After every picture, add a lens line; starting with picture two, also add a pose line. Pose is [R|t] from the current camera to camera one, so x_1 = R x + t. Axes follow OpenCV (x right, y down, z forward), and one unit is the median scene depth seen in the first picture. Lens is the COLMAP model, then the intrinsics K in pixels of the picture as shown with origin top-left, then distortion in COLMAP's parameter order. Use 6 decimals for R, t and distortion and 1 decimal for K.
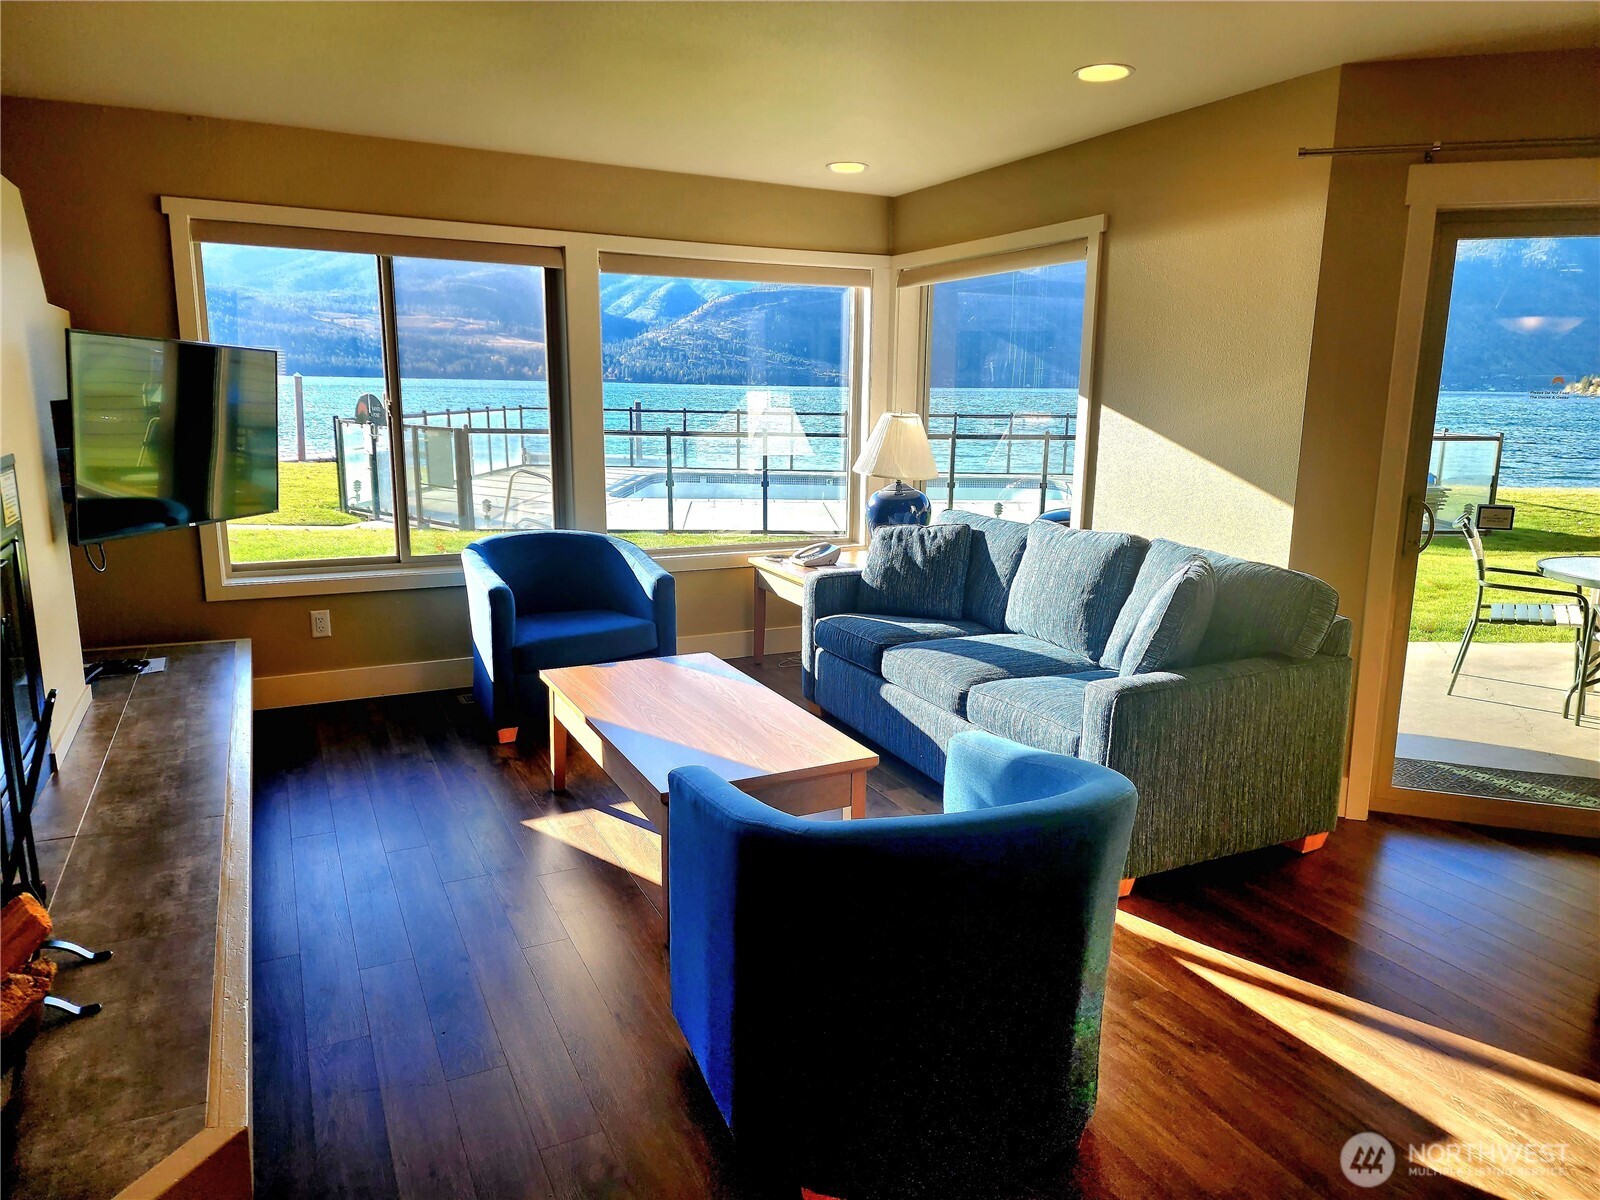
lens RADIAL K [[1080.1, 0, 810.3], [0, 1080.1, 591.0], [0, 0, 1]] dist [0.064850, -0.031300]
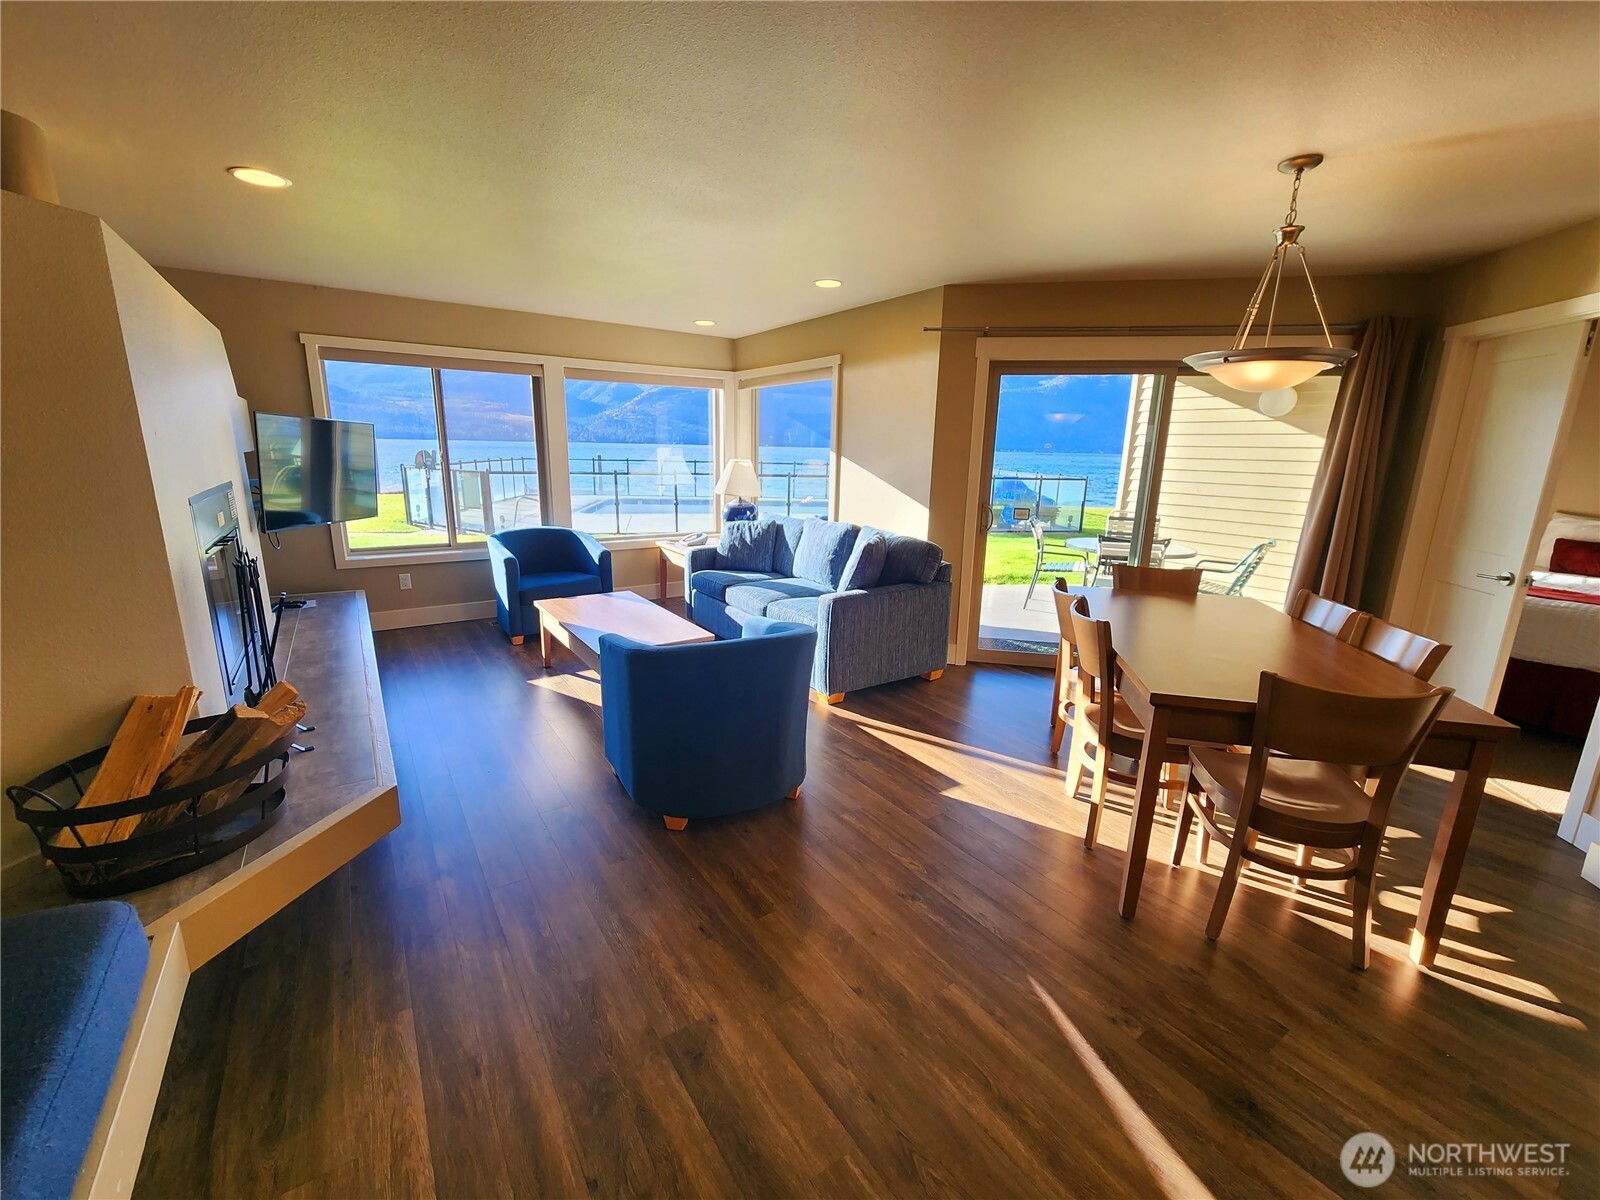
lens RADIAL K [[665.4, 0, 797.6], [0, 665.4, 603.0], [0, 0, 1]] dist [0.000679, -0.000297]
pose [[0.992125, -0.022330, 0.123248, 0.046229], [0.016869, 0.998836, 0.045182, 0.029672], [-0.124113, -0.042747, 0.991347, -0.145831]]
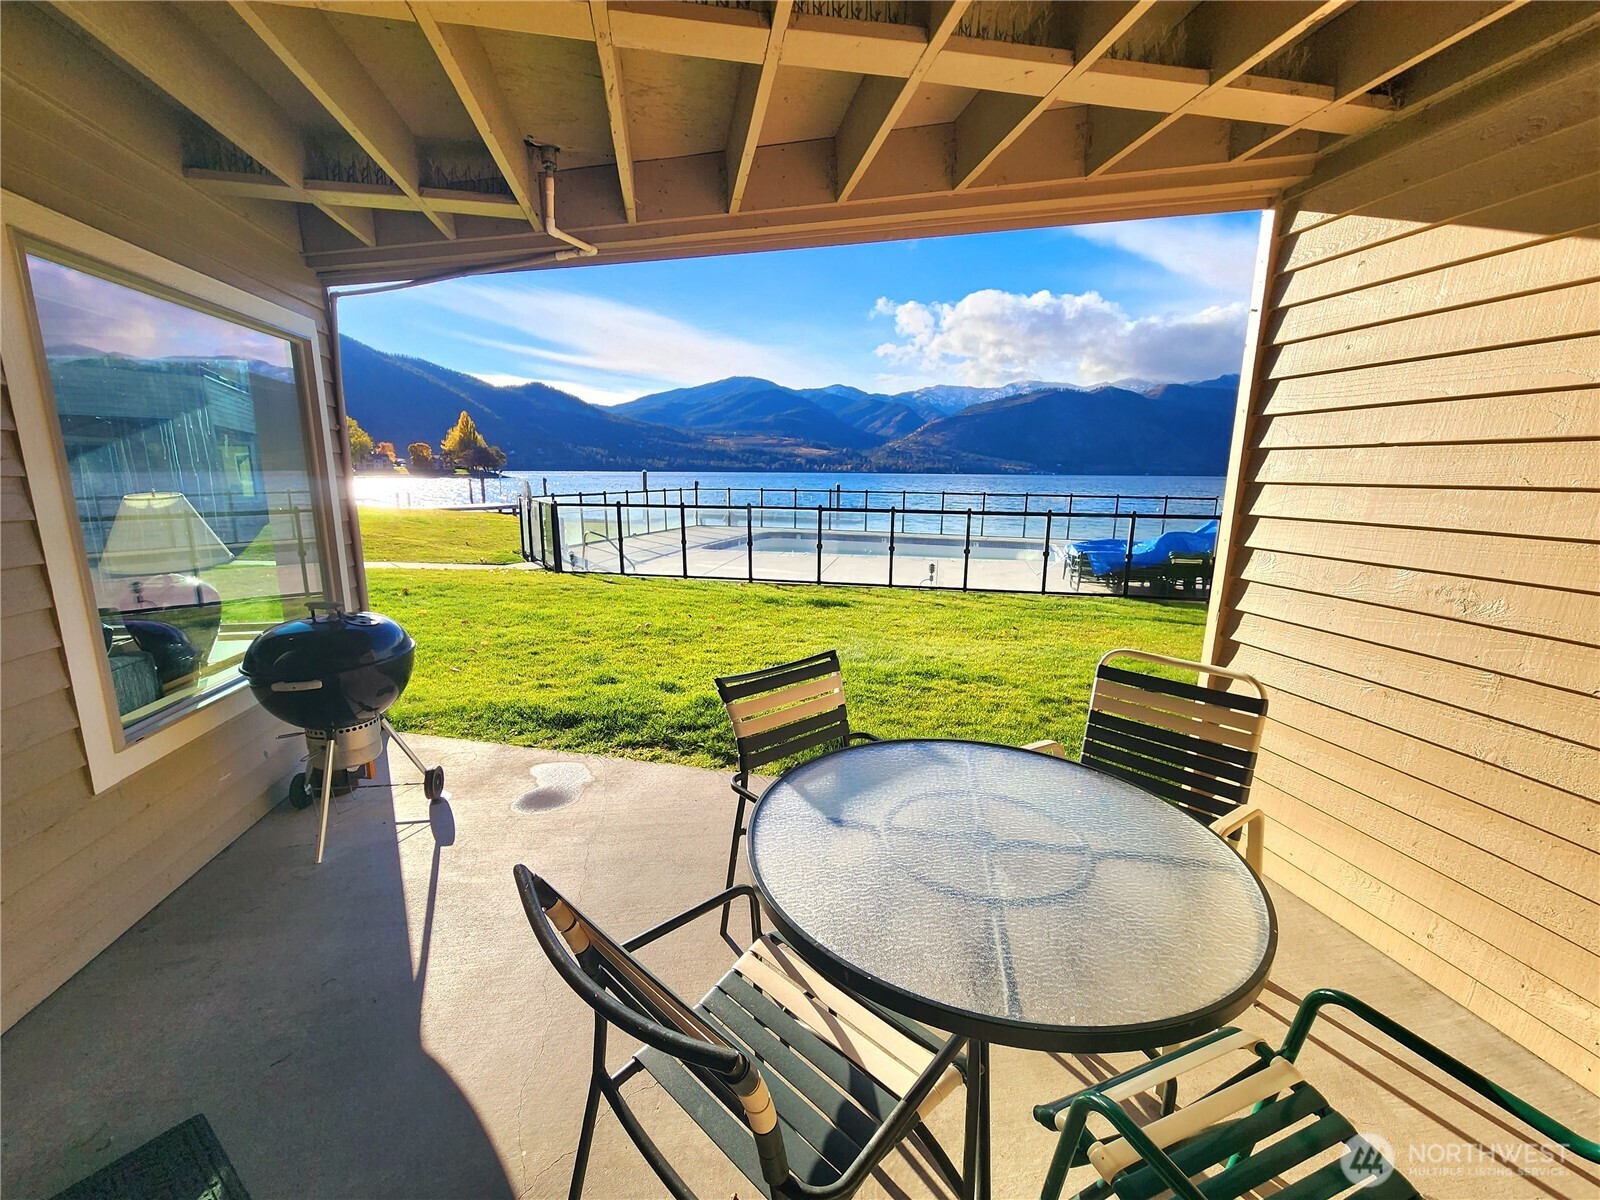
lens RADIAL K [[665.4, 0, 808.6], [0, 665.4, 600.4], [0, 0, 1]] dist [0.000679, -0.000297]
pose [[0.961013, 0.046135, -0.272628, 0.918814], [-0.046618, 0.998902, 0.004708, -0.127633], [0.272545, 0.008184, 0.962108, 0.768871]]
